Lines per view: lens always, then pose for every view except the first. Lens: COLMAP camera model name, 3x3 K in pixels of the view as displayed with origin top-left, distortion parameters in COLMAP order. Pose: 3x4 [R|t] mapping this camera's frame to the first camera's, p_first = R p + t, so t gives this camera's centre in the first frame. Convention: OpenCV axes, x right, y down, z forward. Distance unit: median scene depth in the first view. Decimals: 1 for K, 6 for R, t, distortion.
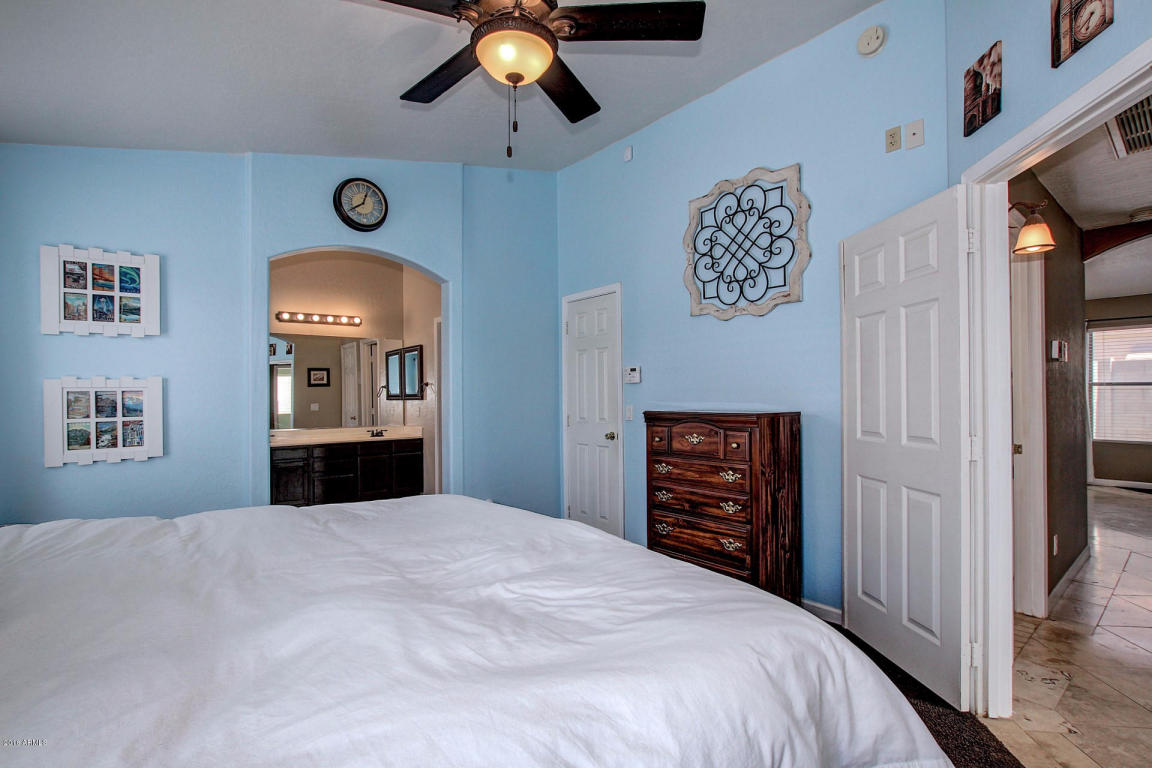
lens RADIAL K [[532.1, 0, 576.3], [0, 532.1, 392.5], [0, 0, 1]] dist [-0.036000, 0.007148]
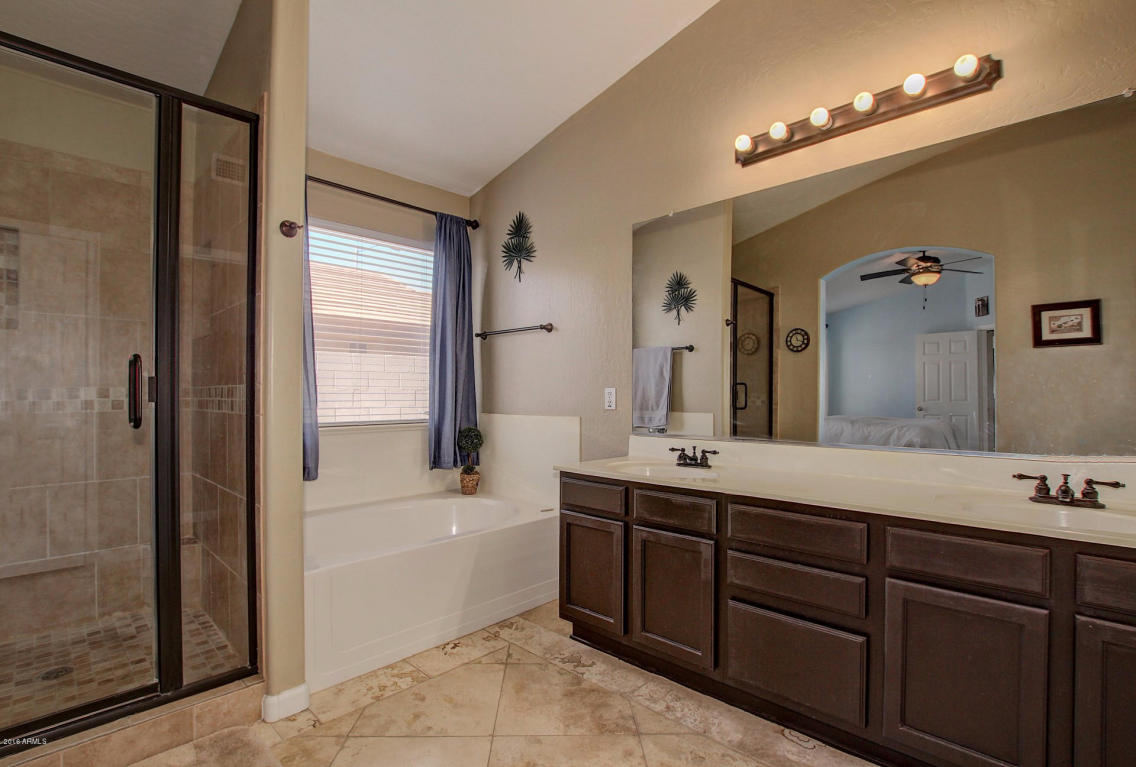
lens RADIAL K [[538.6, 0, 568.0], [0, 538.6, 383.5], [0, 0, 1]] dist [-0.020609, 0.000545]
pose [[0.118231, -0.011765, -0.992916, -0.329227], [0.000319, 0.999930, -0.011810, 0.062699], [0.992986, 0.001080, 0.118226, 1.534471]]
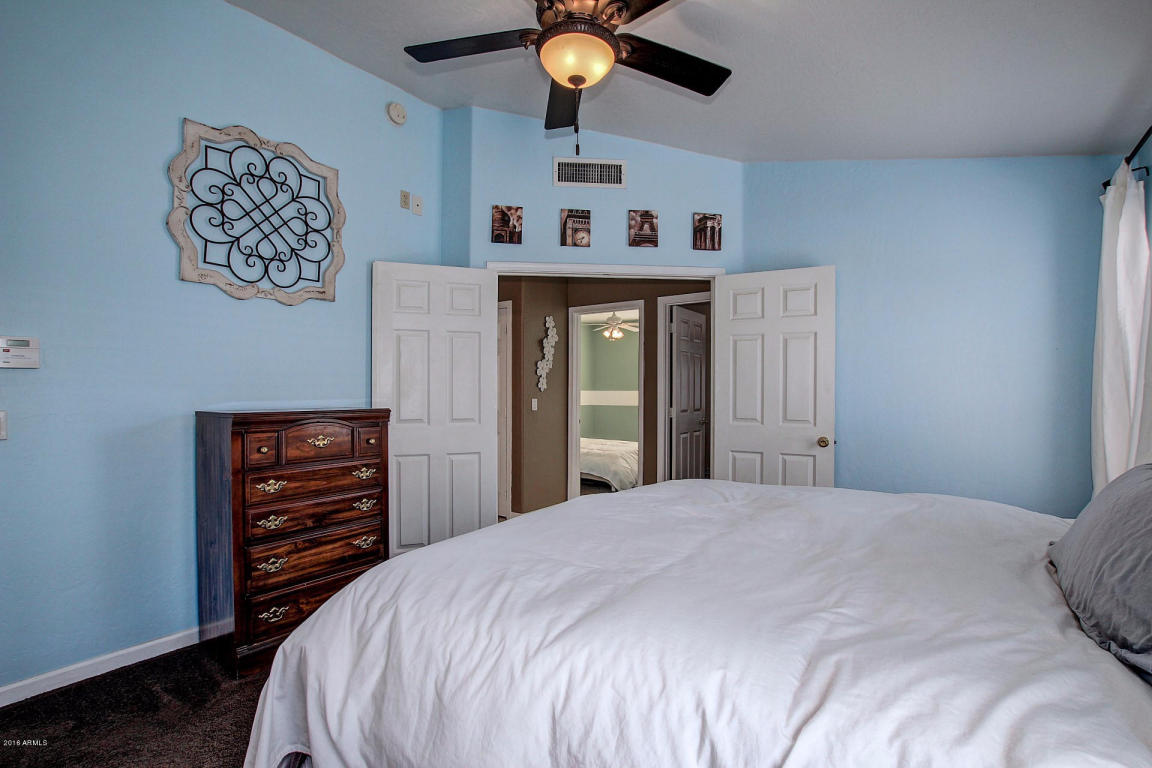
lens RADIAL K [[532.1, 0, 576.3], [0, 532.1, 392.5], [0, 0, 1]] dist [-0.036000, 0.007148]
pose [[-0.240903, 0.003016, 0.970544, -0.678012], [-0.002704, 0.999989, -0.003779, 0.008962], [-0.970545, -0.003535, -0.240892, 0.758630]]
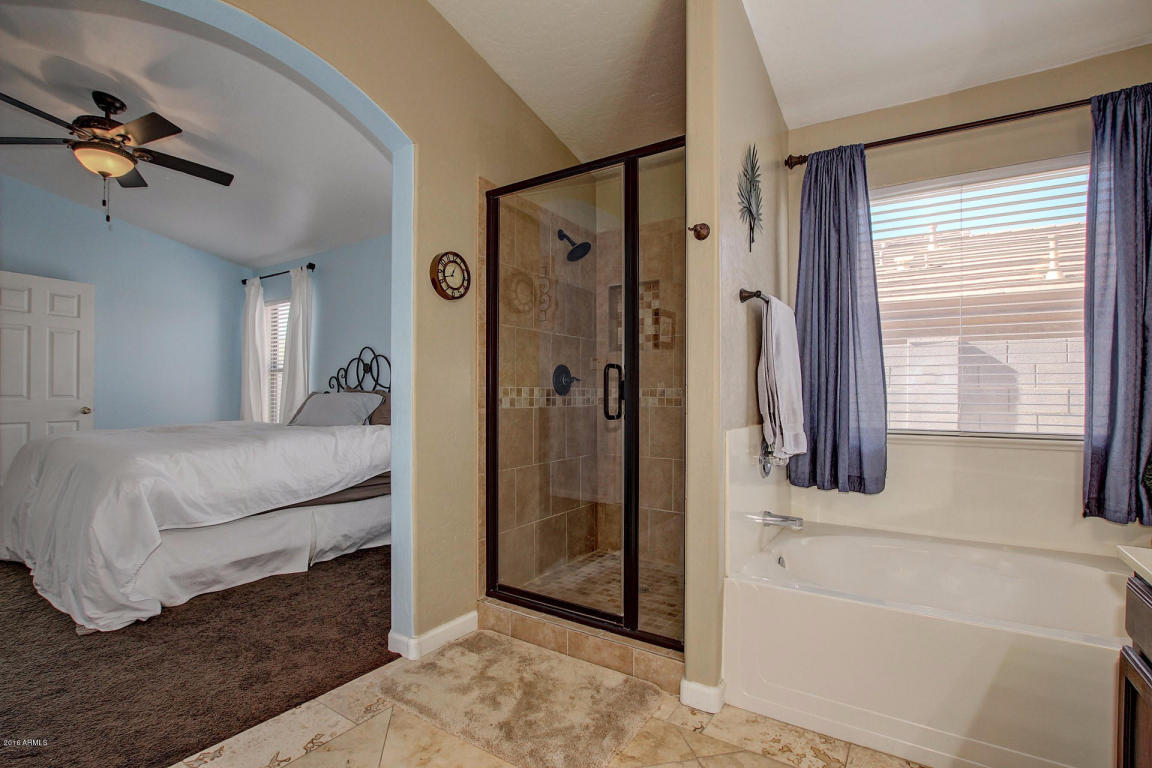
lens RADIAL K [[532.1, 0, 576.3], [0, 532.1, 392.5], [0, 0, 1]] dist [-0.036000, 0.007148]
pose [[-0.956208, 0.004664, -0.292649, -0.651505], [0.005562, 0.999982, -0.002238, 0.065690], [0.292634, -0.003768, -0.956217, 1.829846]]
